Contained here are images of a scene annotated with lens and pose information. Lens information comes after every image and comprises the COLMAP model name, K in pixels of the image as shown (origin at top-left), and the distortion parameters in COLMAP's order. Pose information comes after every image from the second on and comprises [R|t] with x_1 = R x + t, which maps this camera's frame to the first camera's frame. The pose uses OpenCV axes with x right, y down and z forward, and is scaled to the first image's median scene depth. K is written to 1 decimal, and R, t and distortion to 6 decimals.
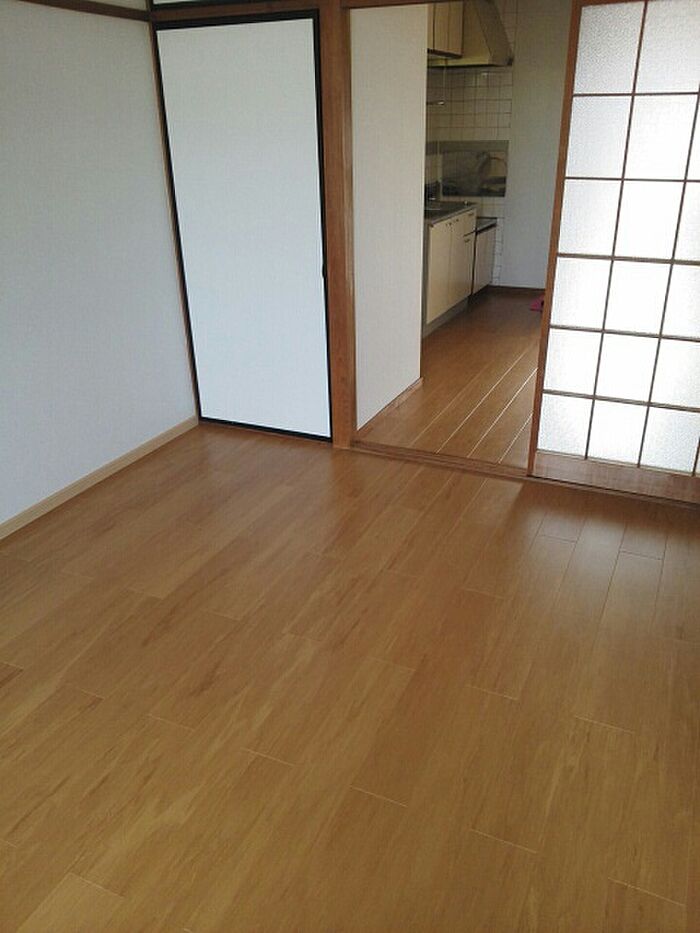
lens RADIAL K [[766.5, 0, 350.0], [0, 766.5, 466.5], [0, 0, 1]] dist [-0.003602, -0.005033]
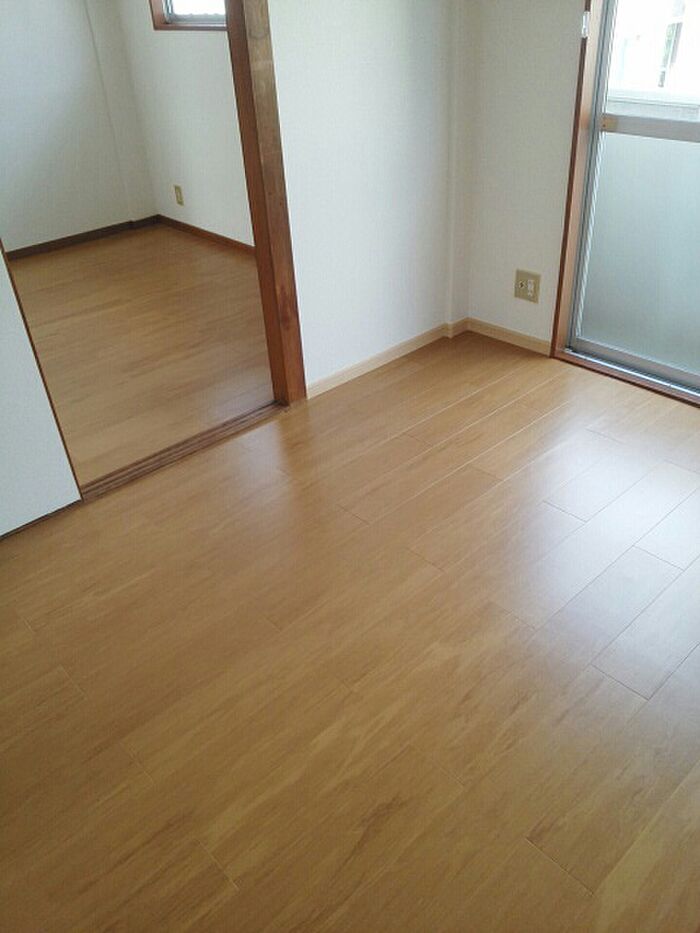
lens RADIAL K [[766.5, 0, 350.0], [0, 766.5, 466.5], [0, 0, 1]] dist [-0.003602, -0.005033]
pose [[-0.924597, -0.160131, 0.345658, -0.379774], [0.211159, 0.539784, 0.814889, -0.499660], [-0.317069, 0.826433, -0.465269, 1.153820]]
